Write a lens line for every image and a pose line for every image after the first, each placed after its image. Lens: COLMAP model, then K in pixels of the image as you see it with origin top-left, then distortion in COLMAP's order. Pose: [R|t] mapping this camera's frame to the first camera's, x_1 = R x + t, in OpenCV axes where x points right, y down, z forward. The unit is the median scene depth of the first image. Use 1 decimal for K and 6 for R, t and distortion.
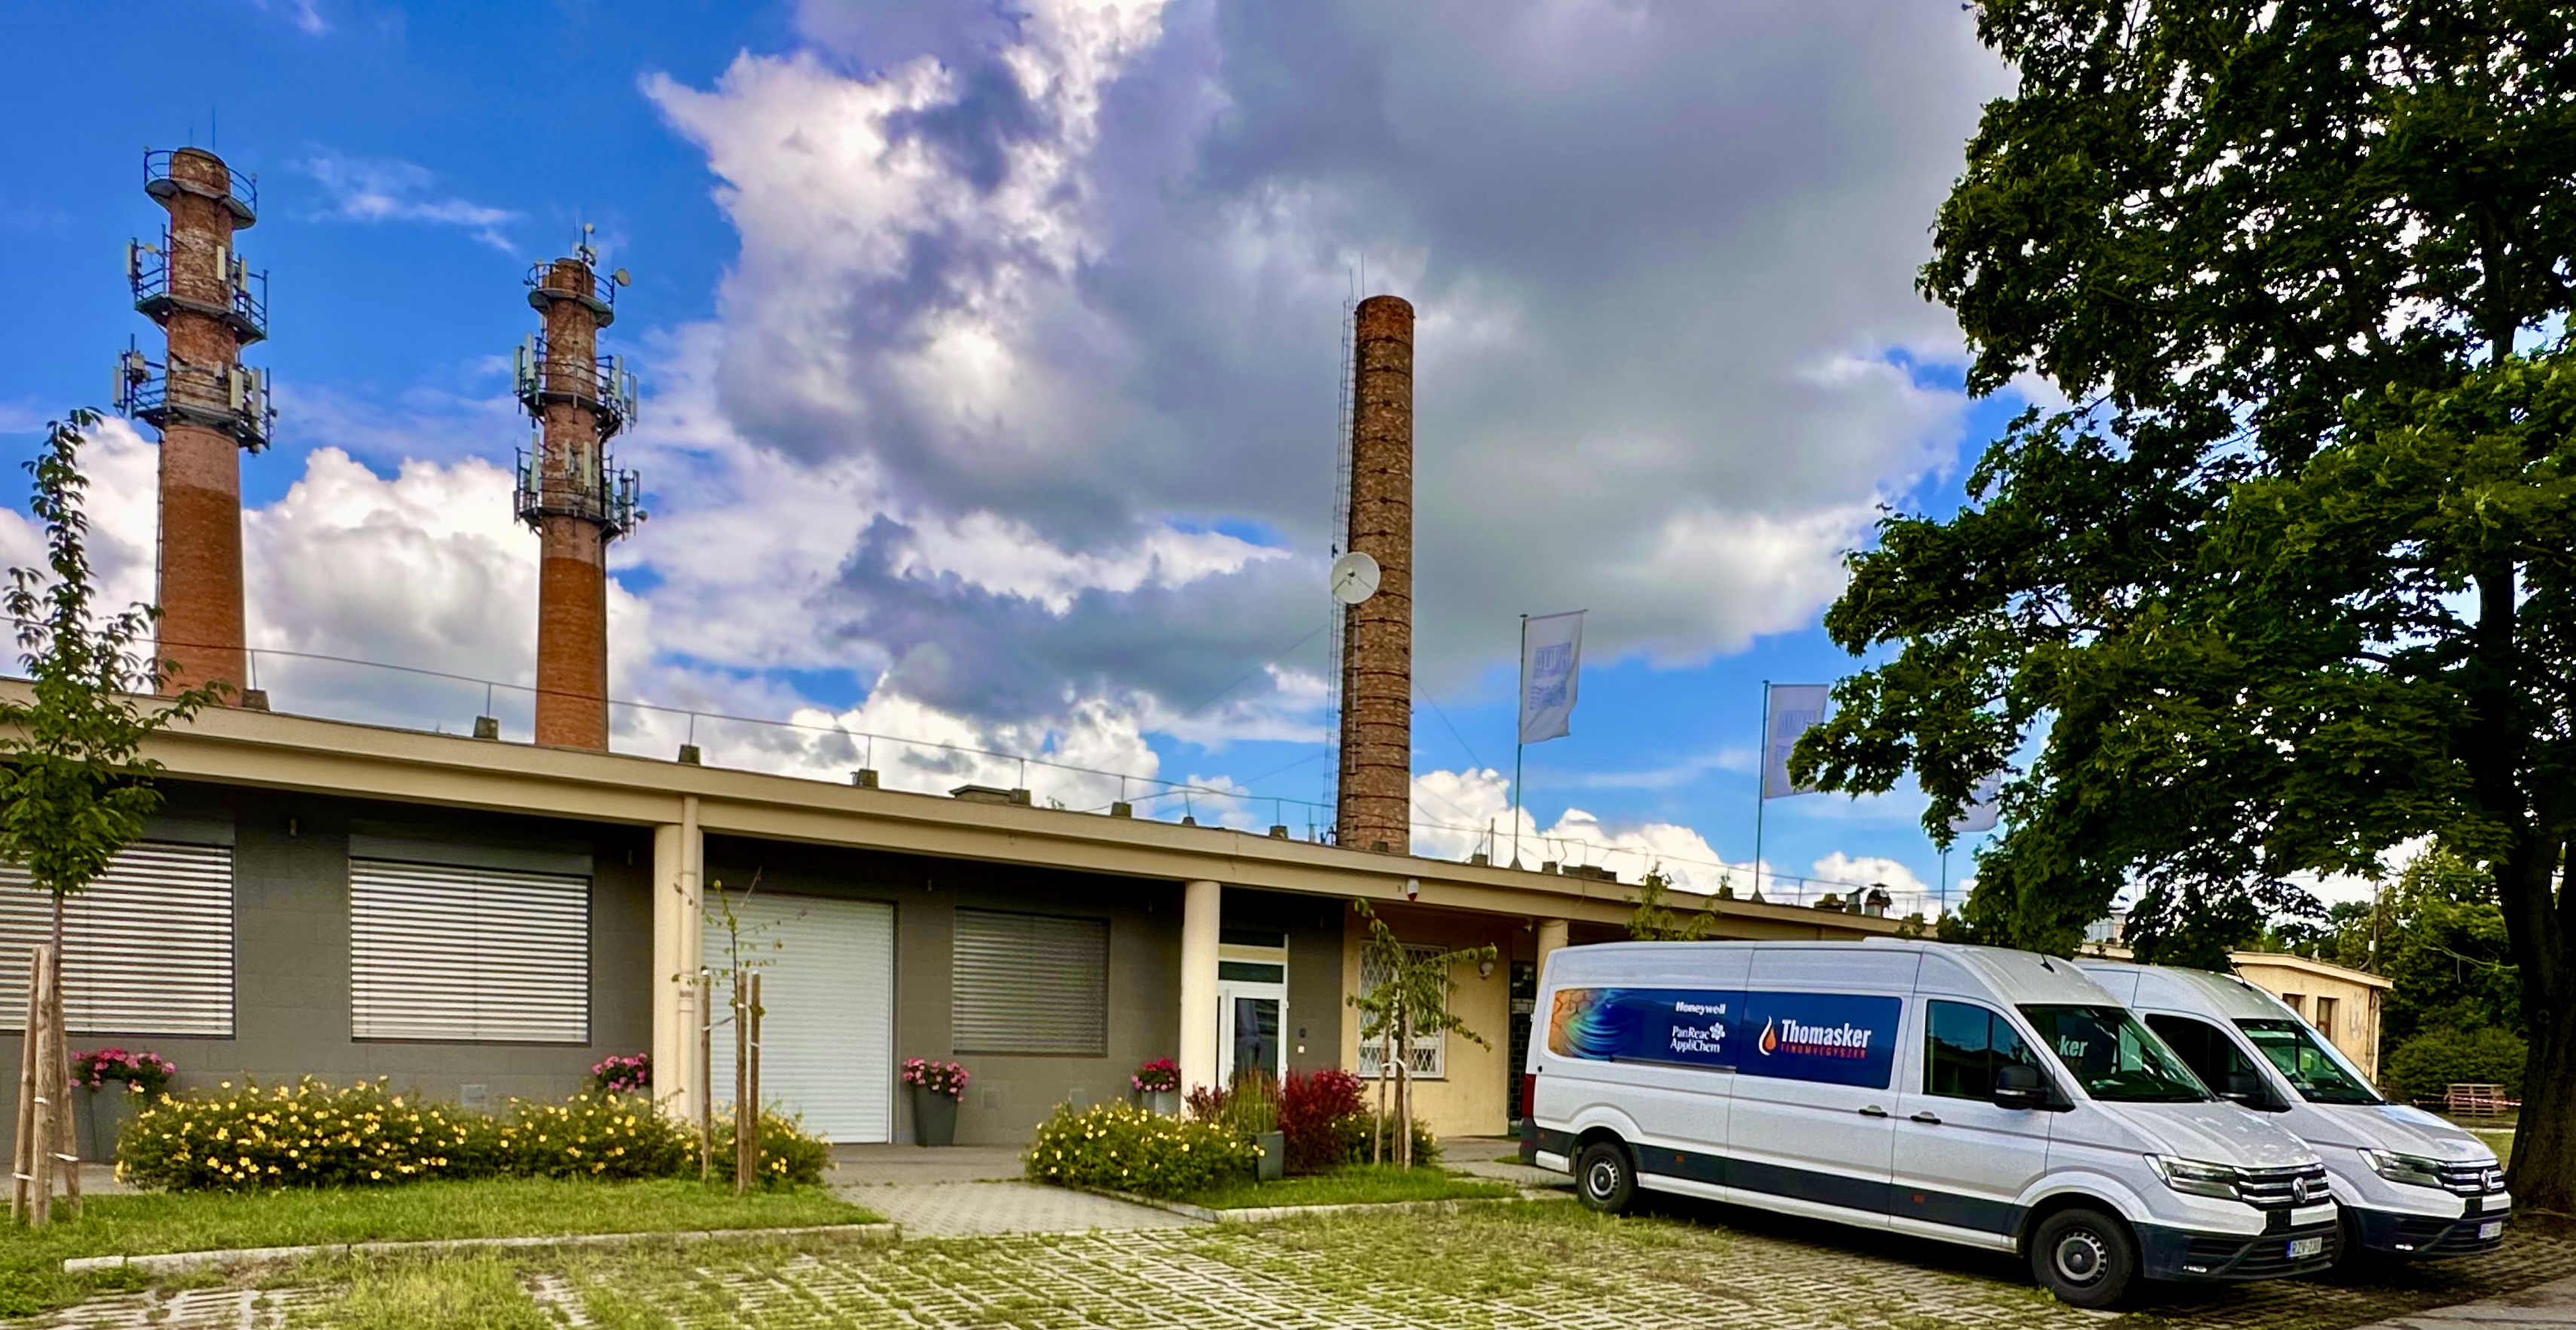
lens RADIAL K [[1563.3, 0, 1288.0], [0, 1563.3, 665.0], [0, 0, 1]] dist [0.003682, 0.001016]
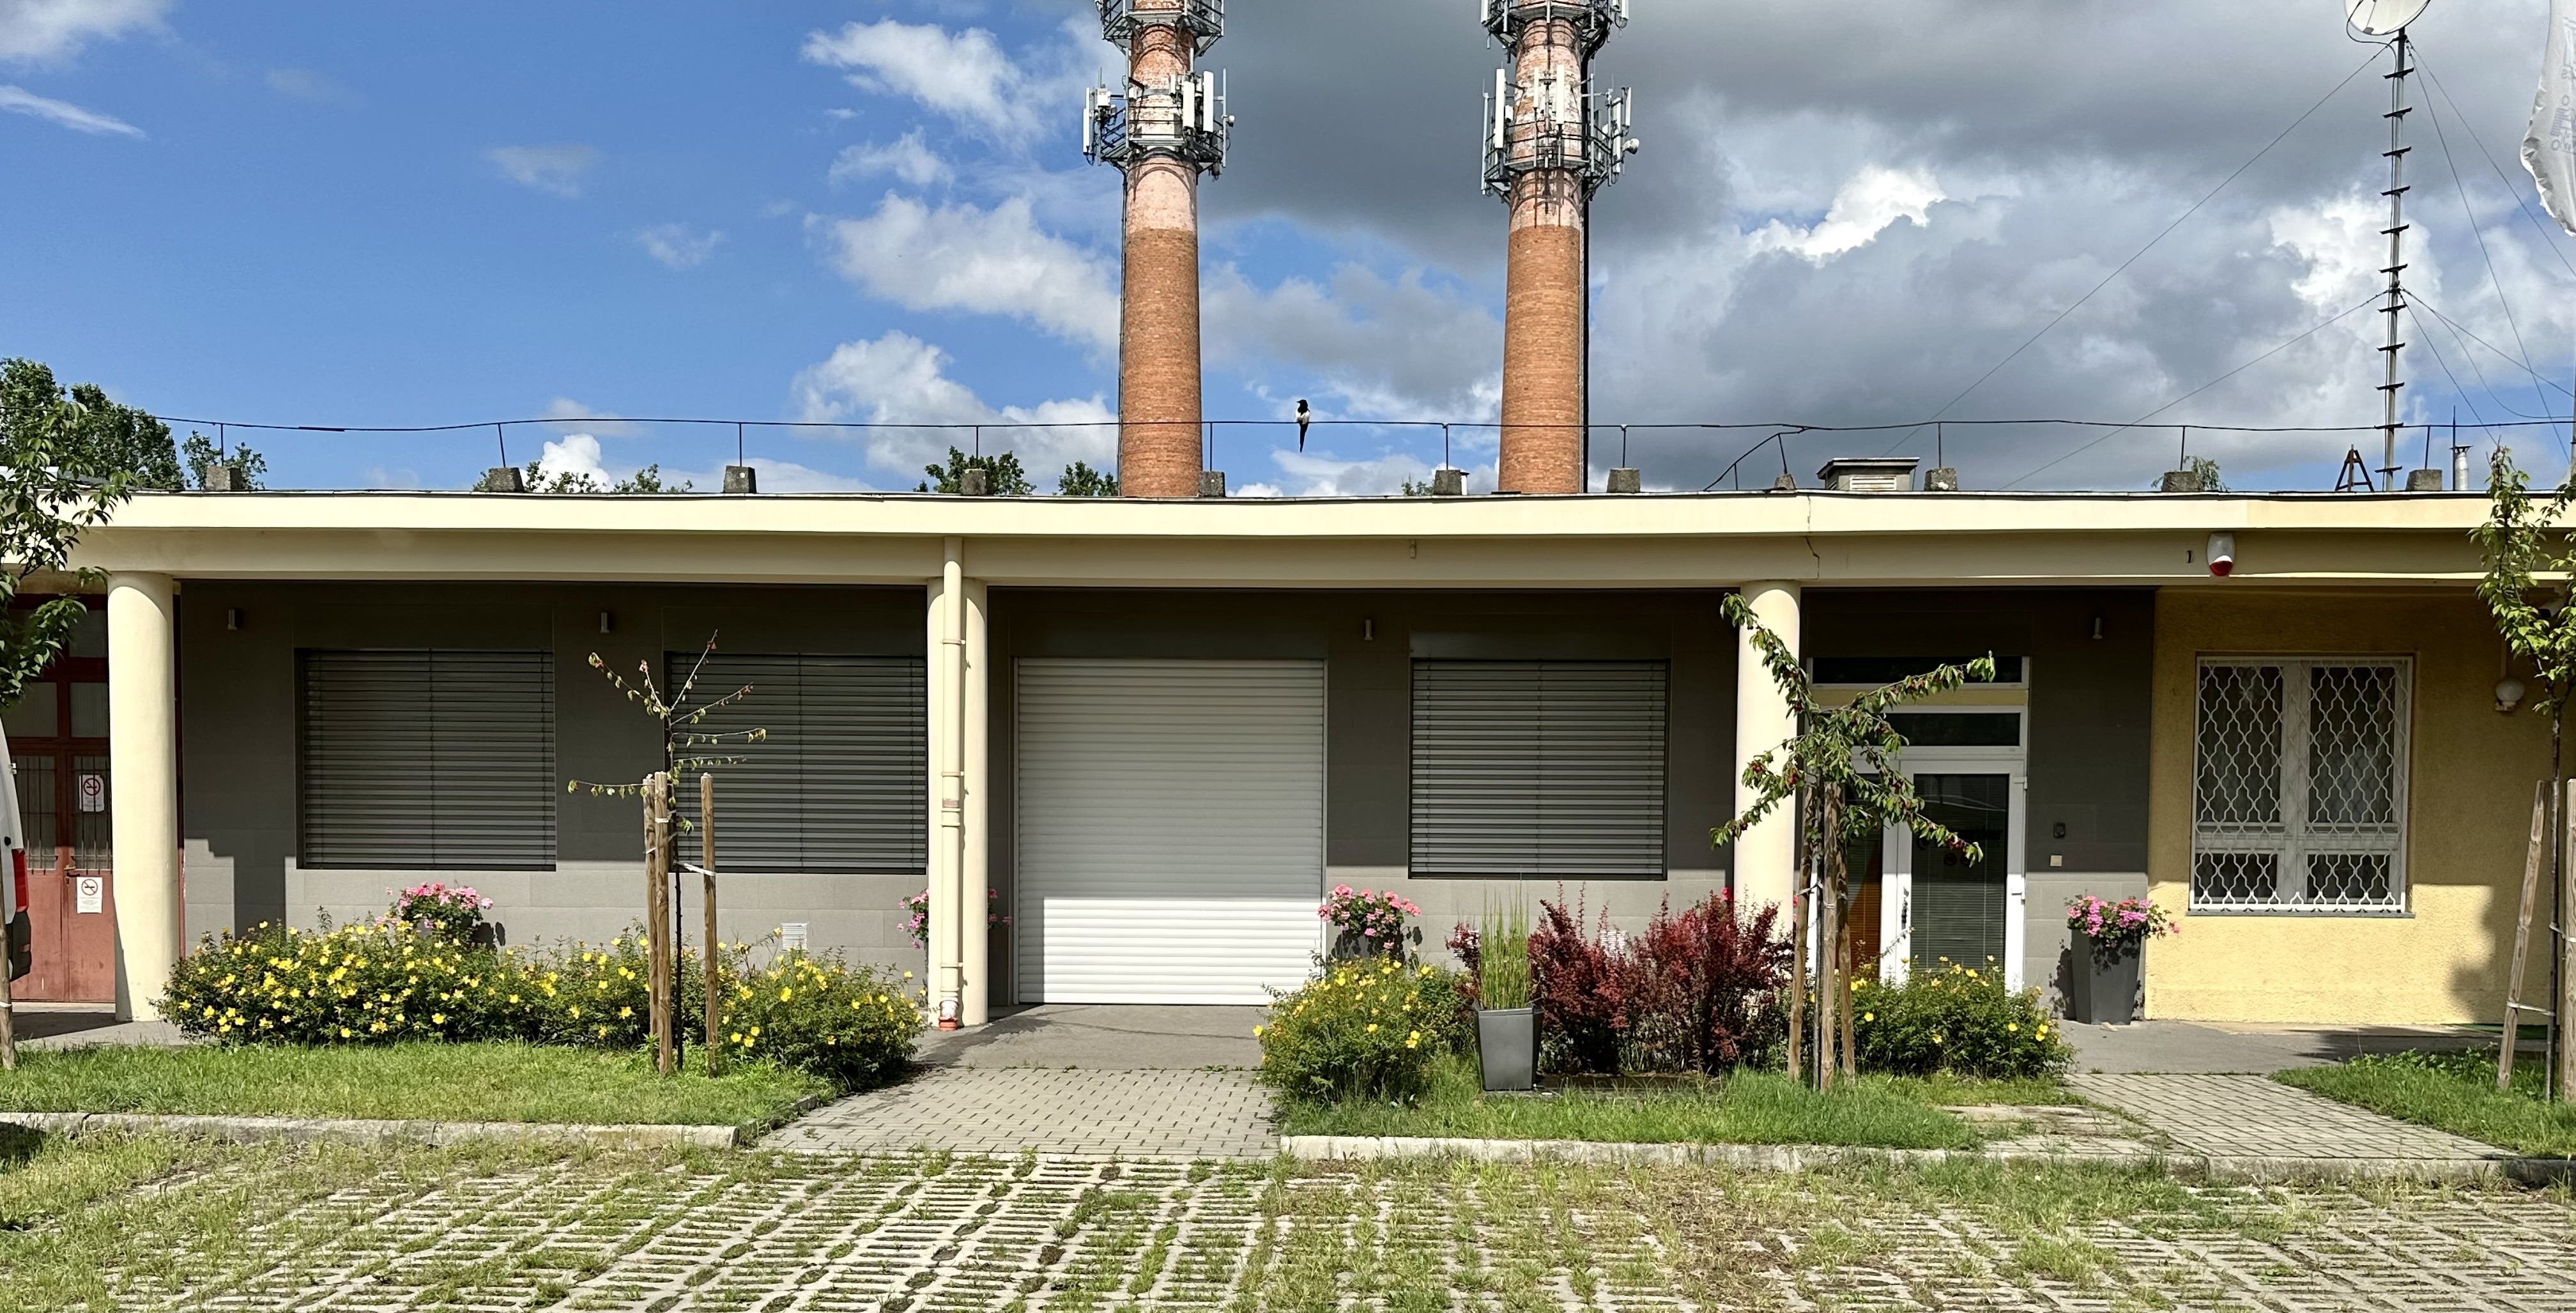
lens RADIAL K [[2213.5, 0, 1288.0], [0, 2213.5, 656.5], [0, 0, 1]] dist [-0.003417, -0.002992]
pose [[0.770352, -0.073877, -0.633324, 0.408223], [0.166943, 0.981985, 0.088515, 0.078428], [0.615376, -0.173917, 0.768808, 0.316135]]
